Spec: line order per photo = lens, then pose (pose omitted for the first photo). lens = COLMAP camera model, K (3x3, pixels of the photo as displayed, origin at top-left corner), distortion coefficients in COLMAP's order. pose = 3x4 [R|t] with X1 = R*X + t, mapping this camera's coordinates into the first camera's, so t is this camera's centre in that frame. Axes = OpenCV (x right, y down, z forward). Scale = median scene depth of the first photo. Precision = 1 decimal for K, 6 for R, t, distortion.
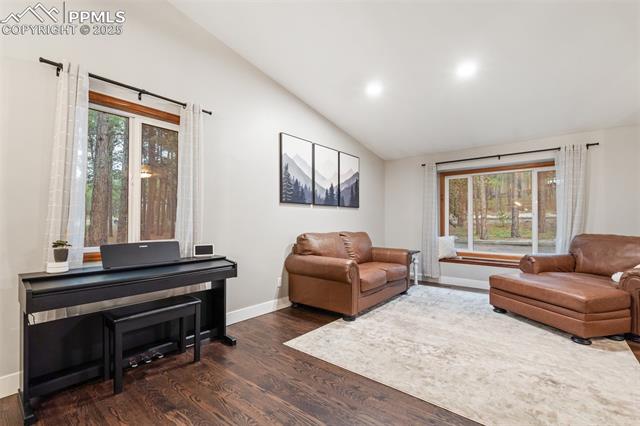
lens RADIAL K [[284.8, 0, 319.4], [0, 284.8, 216.5], [0, 0, 1]] dist [0.001307, -0.000246]
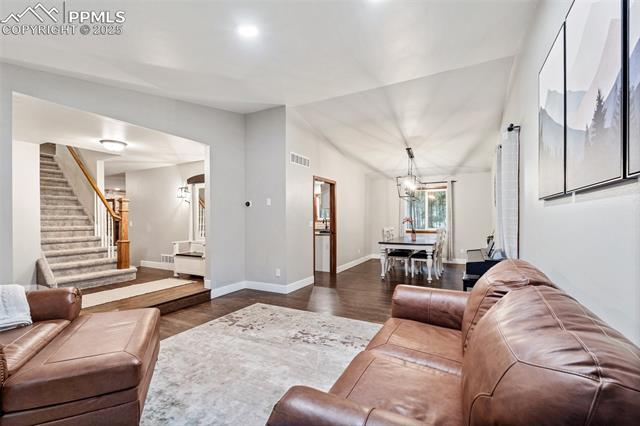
lens RADIAL K [[284.8, 0, 320.3], [0, 284.8, 216.6], [0, 0, 1]] dist [0.001307, -0.000246]
pose [[-0.978891, 0.002689, -0.204365, 0.636948], [0.005453, 0.999901, -0.012966, -0.021561], [0.204310, -0.013807, -0.978809, 2.316280]]
